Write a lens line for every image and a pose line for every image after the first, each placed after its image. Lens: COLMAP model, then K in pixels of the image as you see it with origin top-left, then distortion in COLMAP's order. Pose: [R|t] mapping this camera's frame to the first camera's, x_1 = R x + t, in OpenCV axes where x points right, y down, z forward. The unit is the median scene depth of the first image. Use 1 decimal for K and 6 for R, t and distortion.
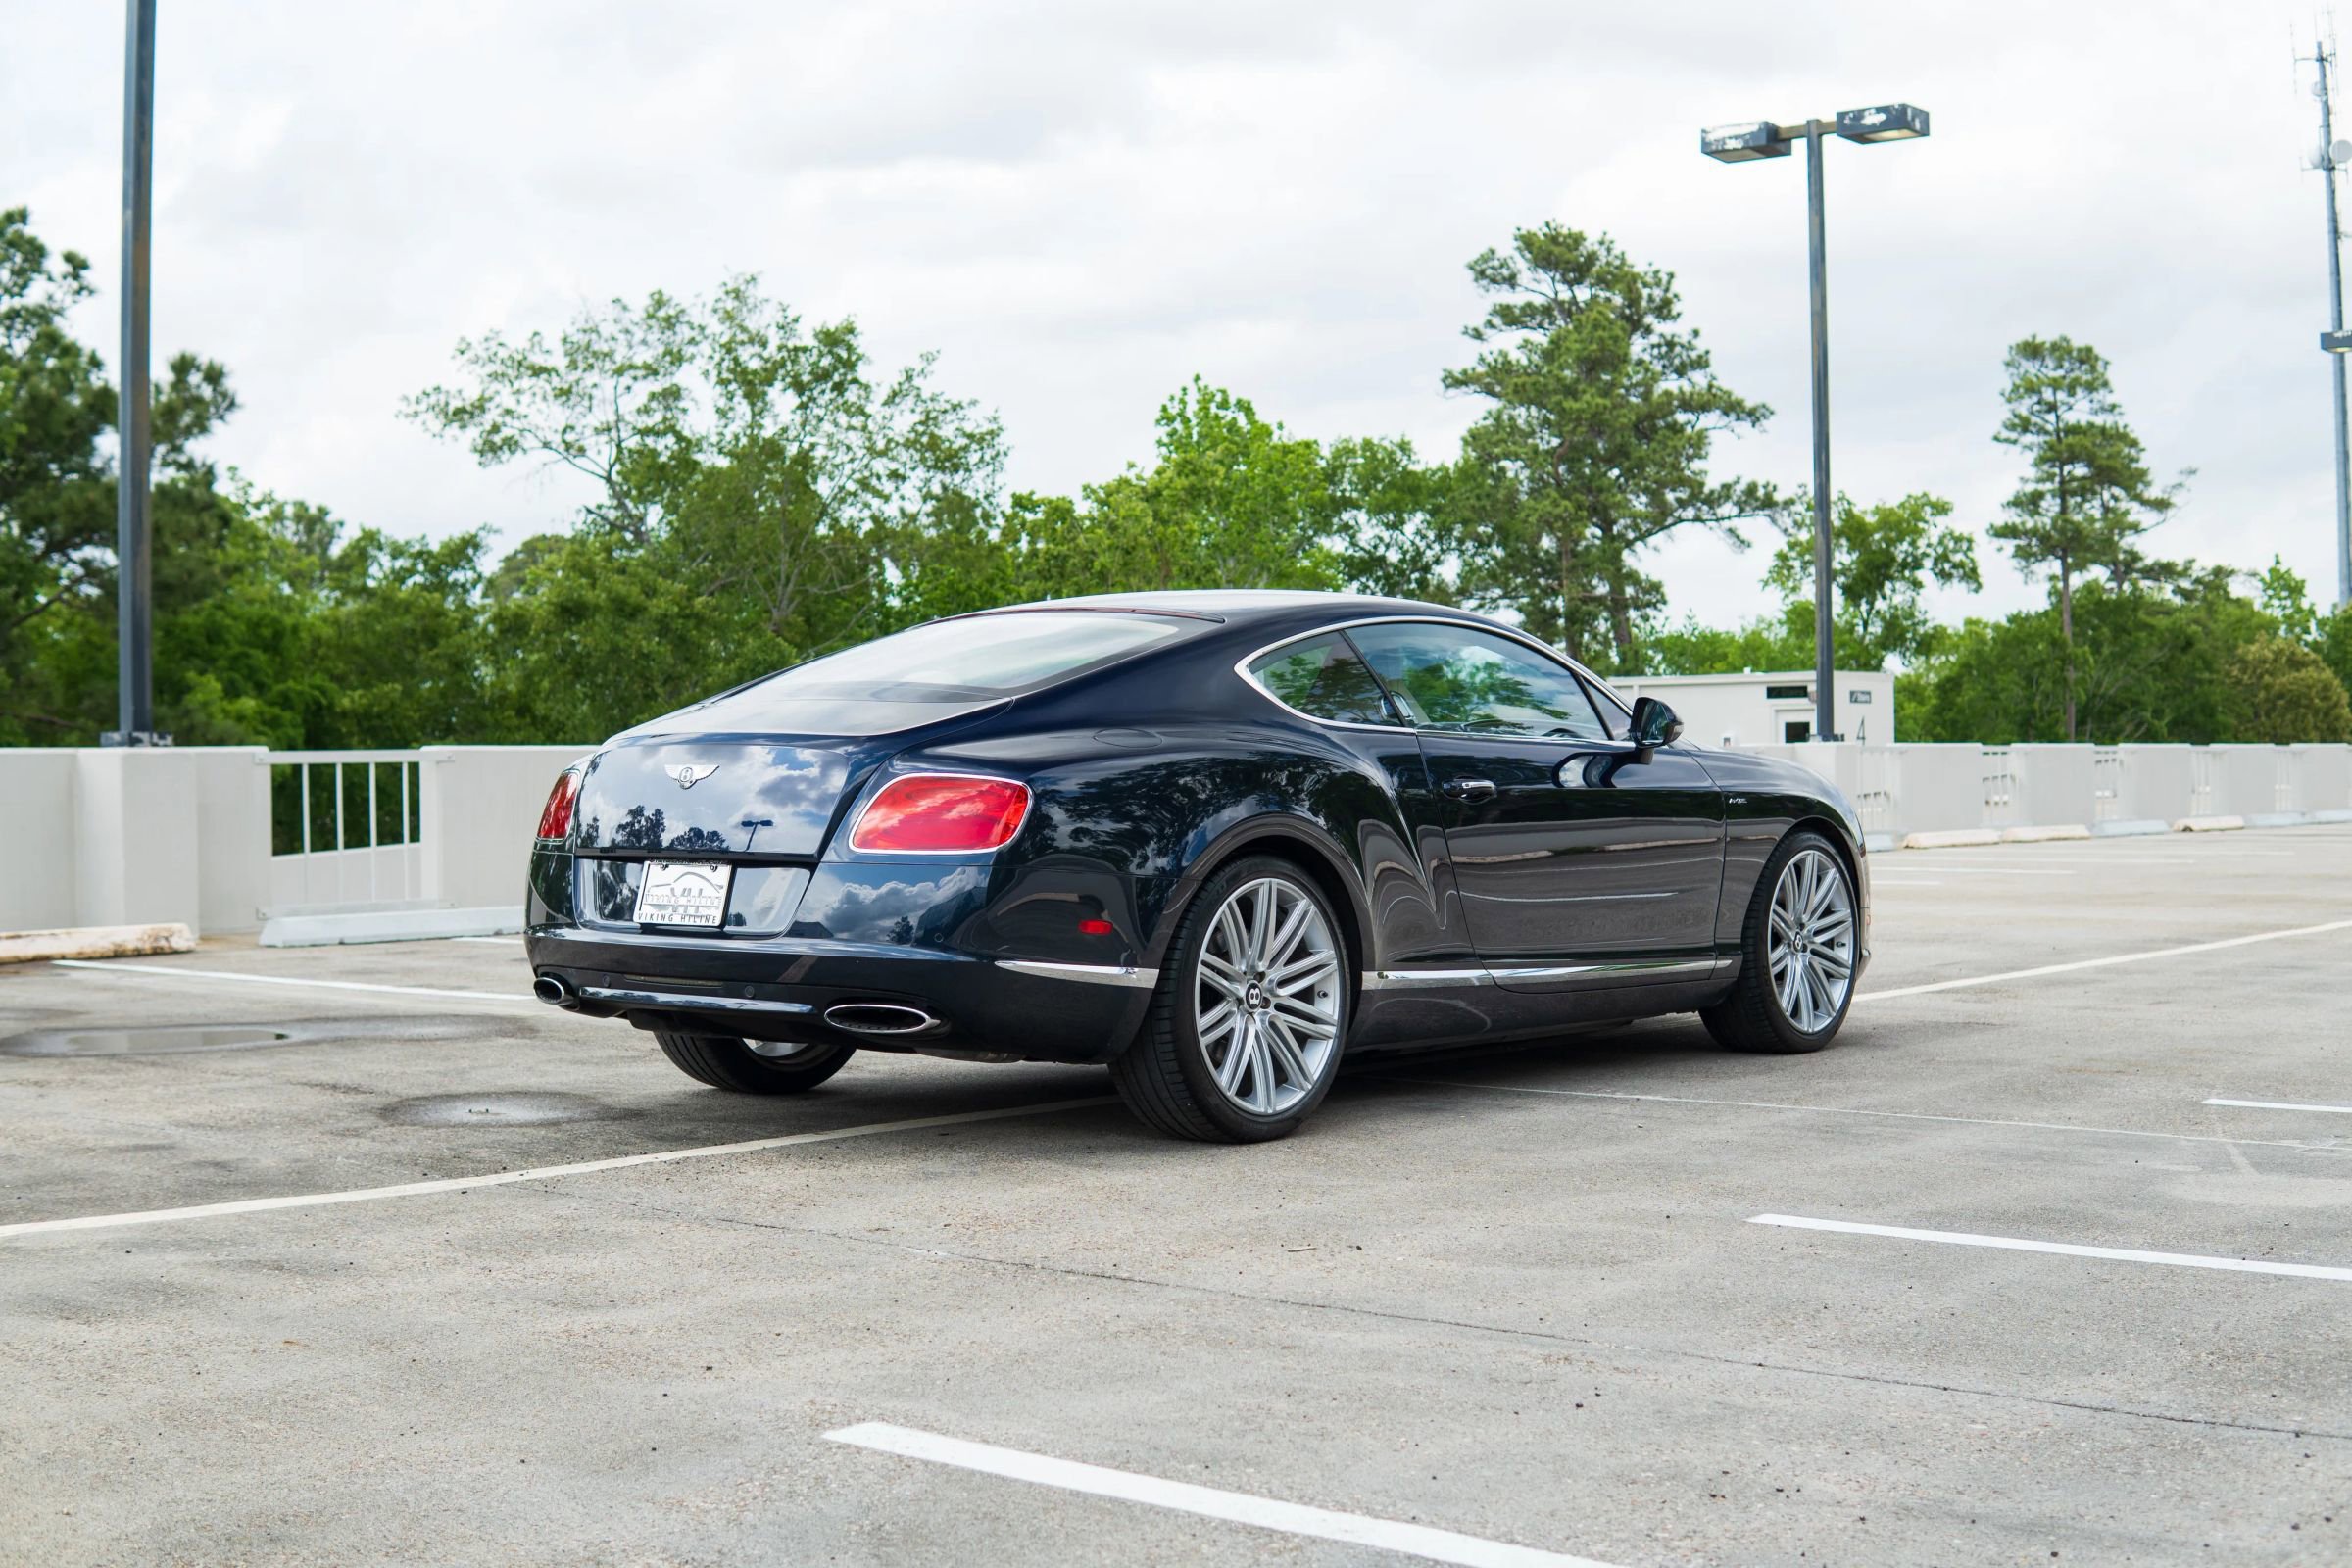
lens RADIAL K [[3125.3, 0, 1259.7], [0, 3125.3, 776.4], [0, 0, 1]] dist [-0.152268, -0.320913]
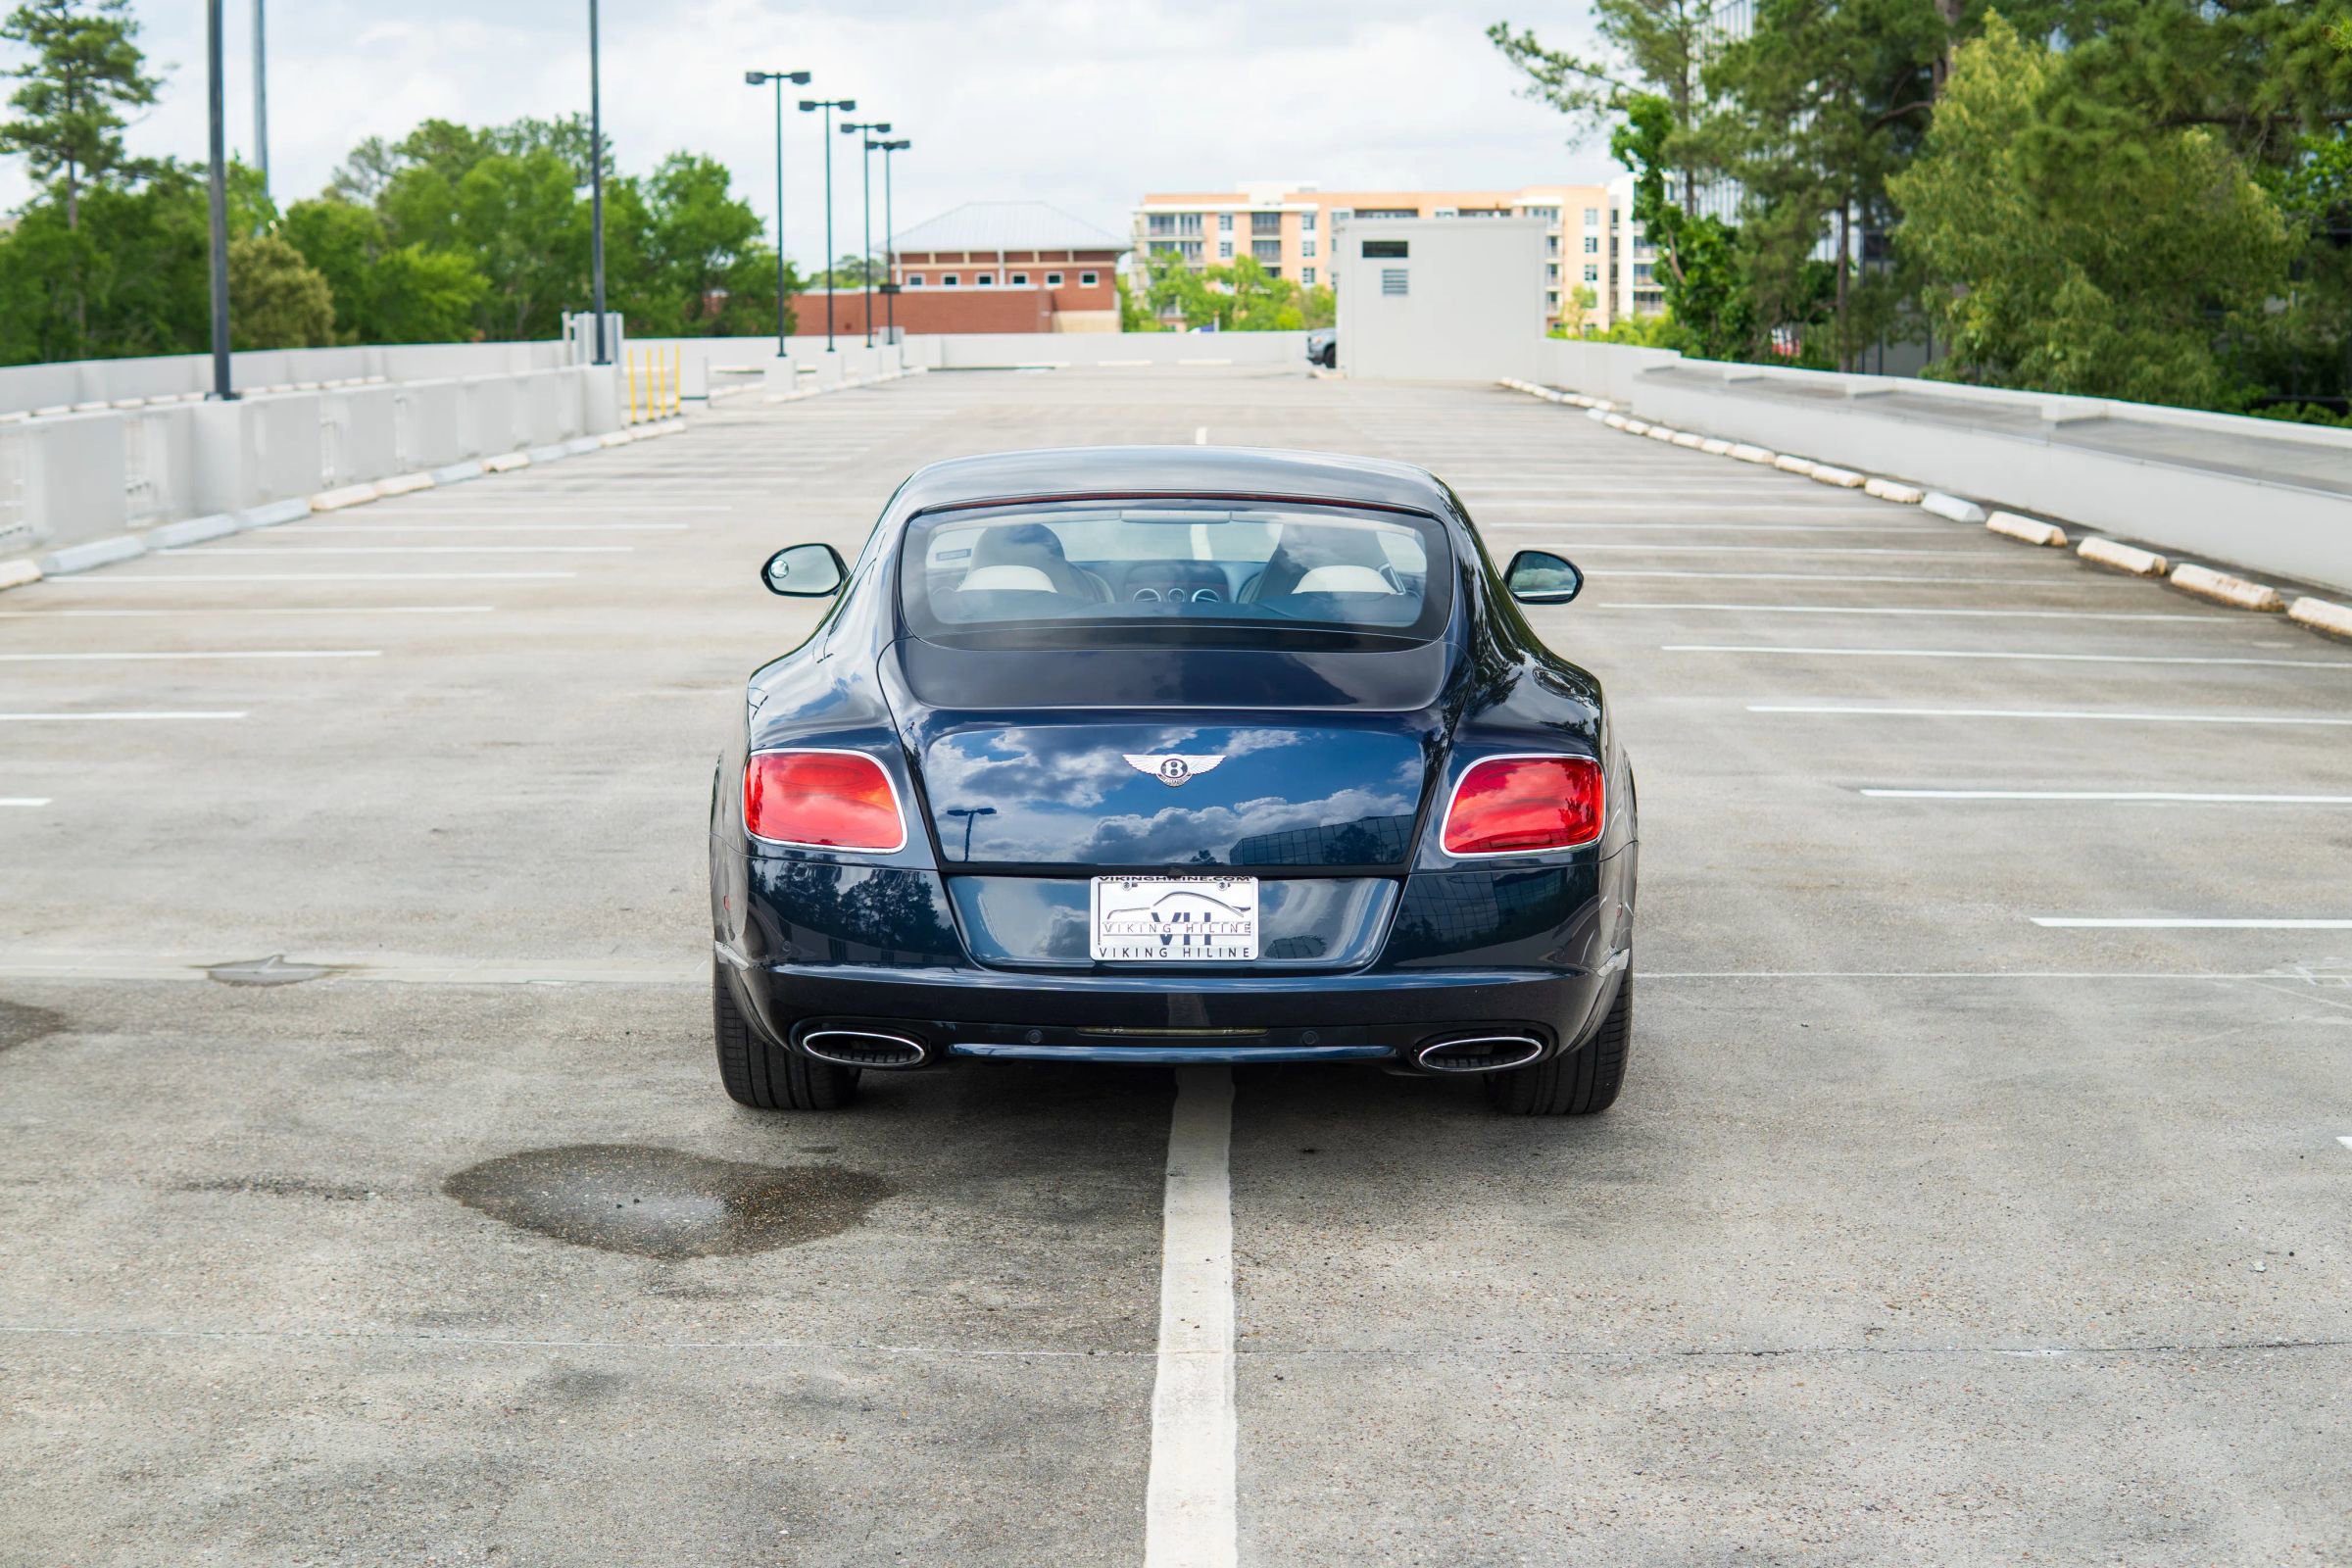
lens RADIAL K [[3120.5, 0, 1176.0], [0, 3120.5, 784.0], [0, 0, 1]] dist [-0.138213, -0.359017]
pose [[0.784977, -0.083210, 0.613911, -0.104526], [-0.004204, 0.990201, 0.139588, -0.016770], [-0.619510, -0.112154, 0.776935, 0.061386]]
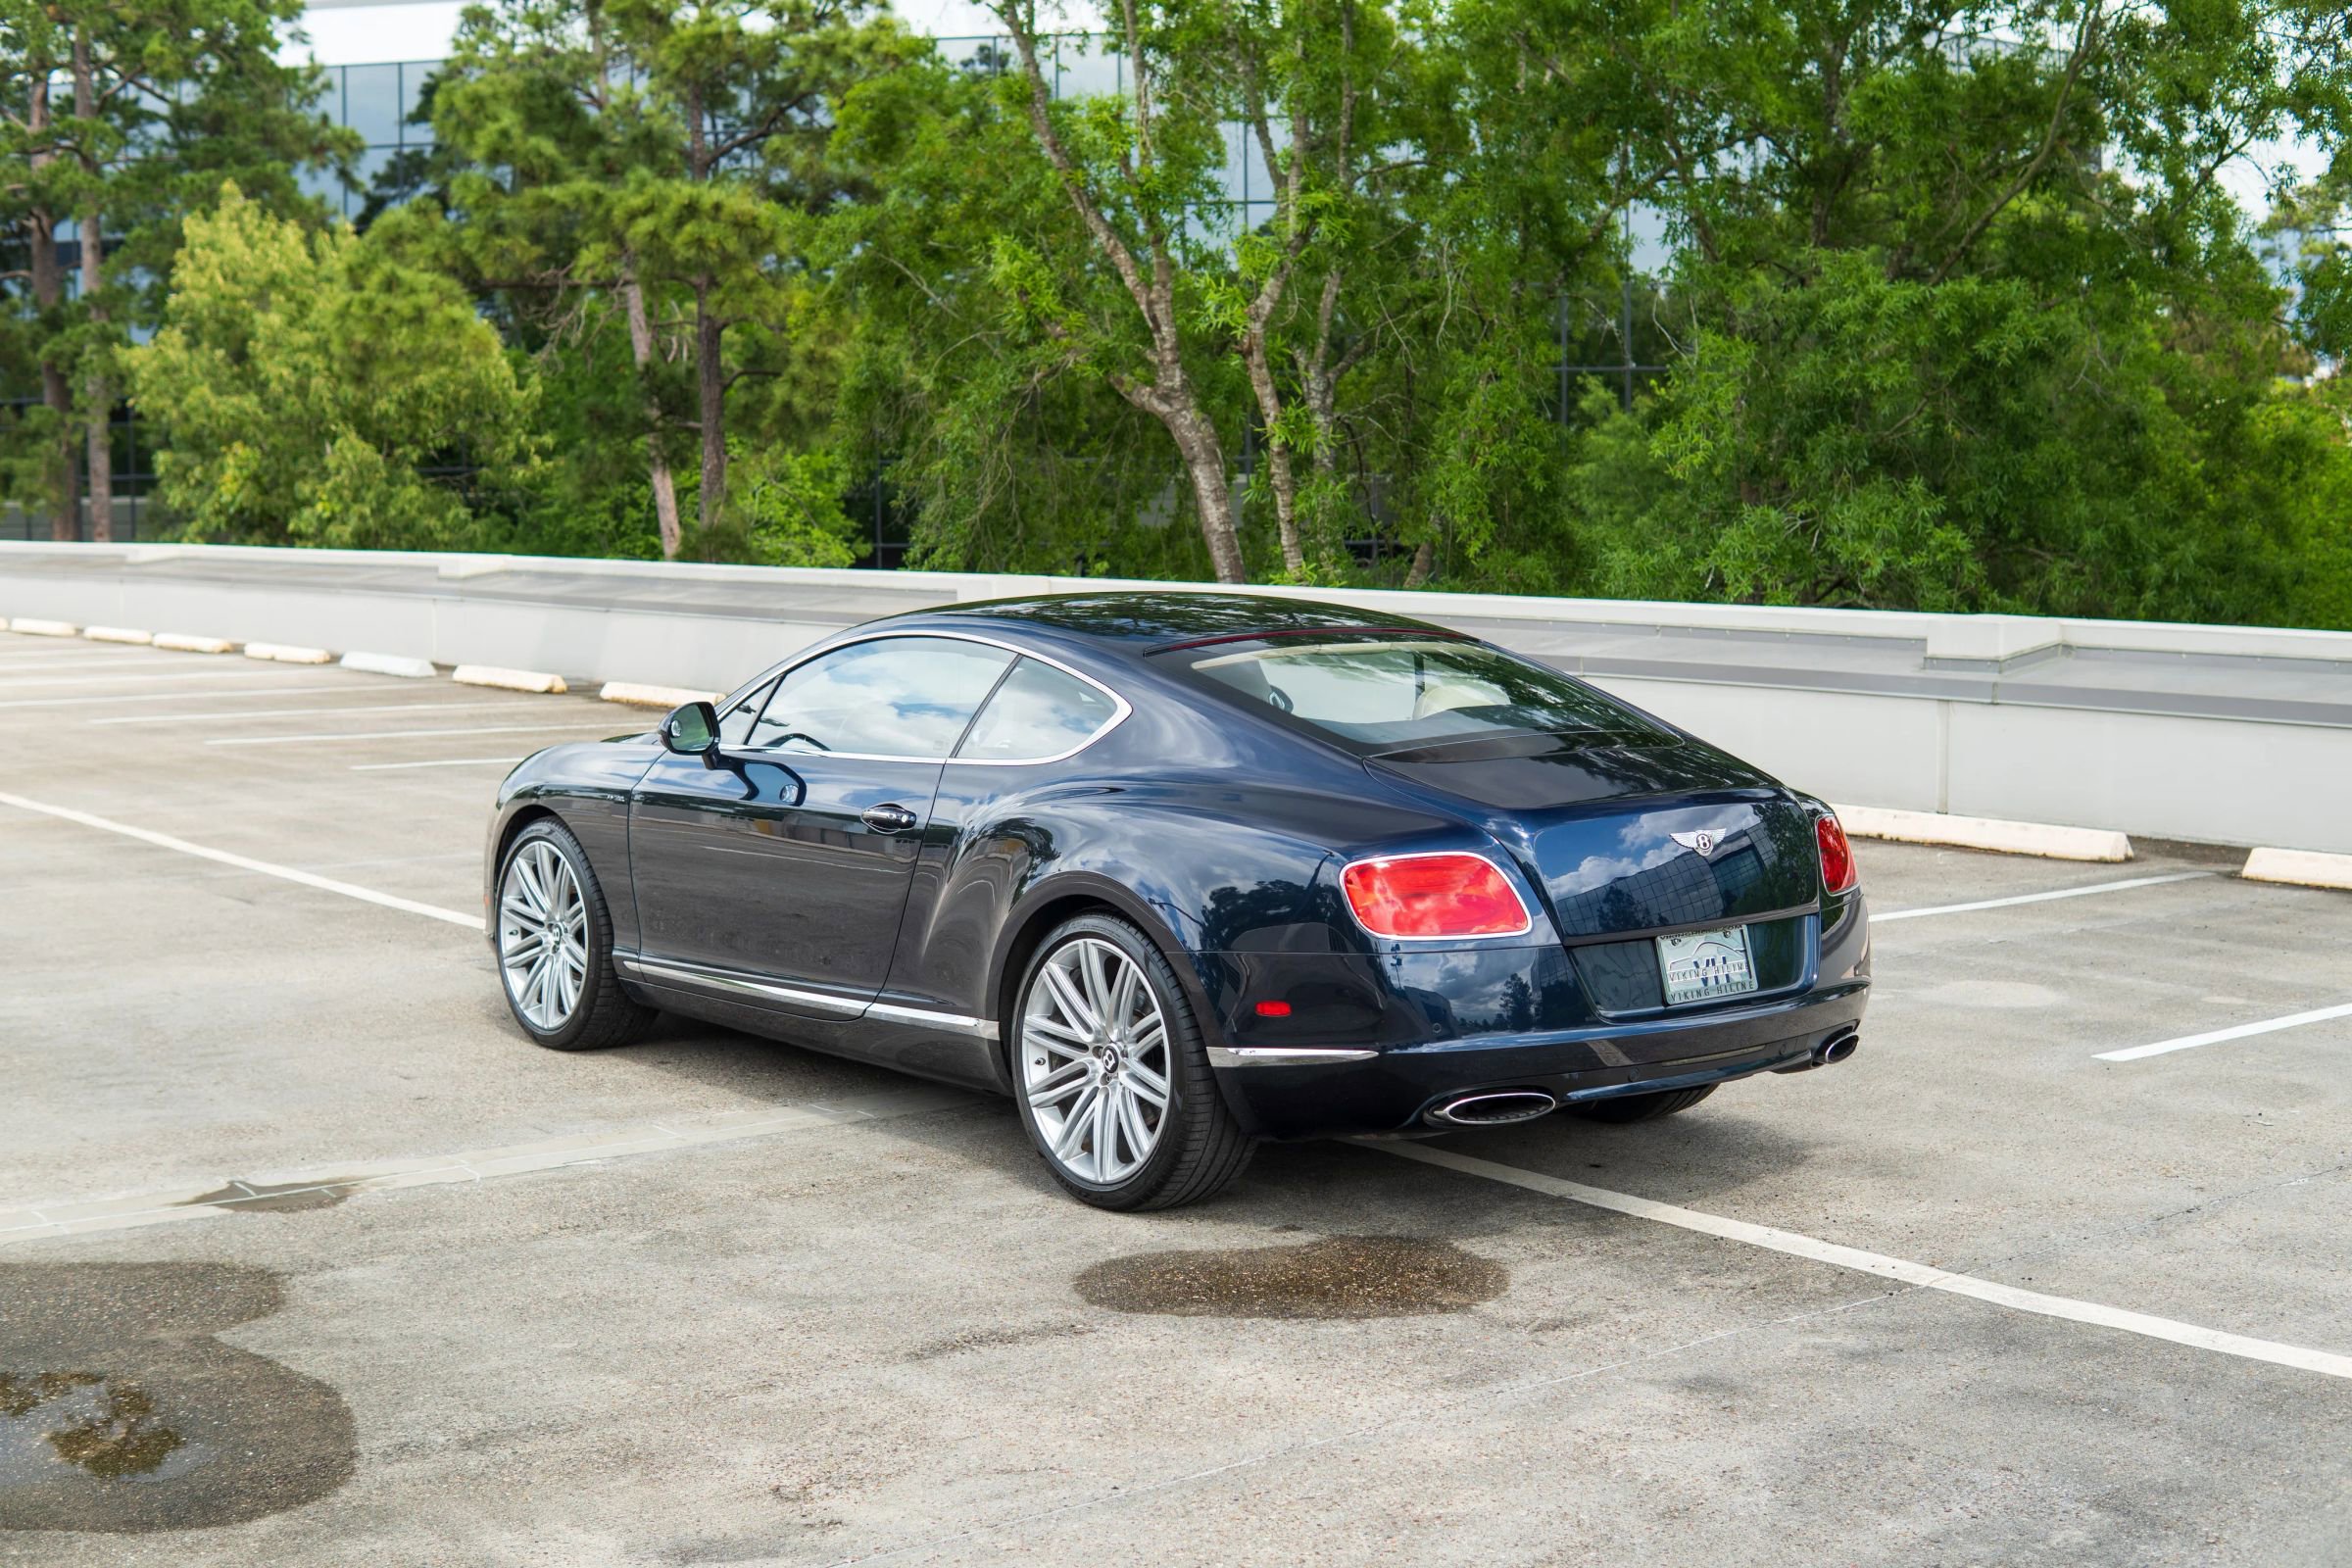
lens RADIAL K [[3120.5, 0, 1176.0], [0, 3120.5, 784.0], [0, 0, 1]] dist [-0.138213, -0.359017]
pose [[0.219714, -0.087338, 0.971647, -0.180659], [0.005859, 0.996085, 0.088210, -0.016418], [-0.975547, -0.013688, 0.219366, 0.149067]]
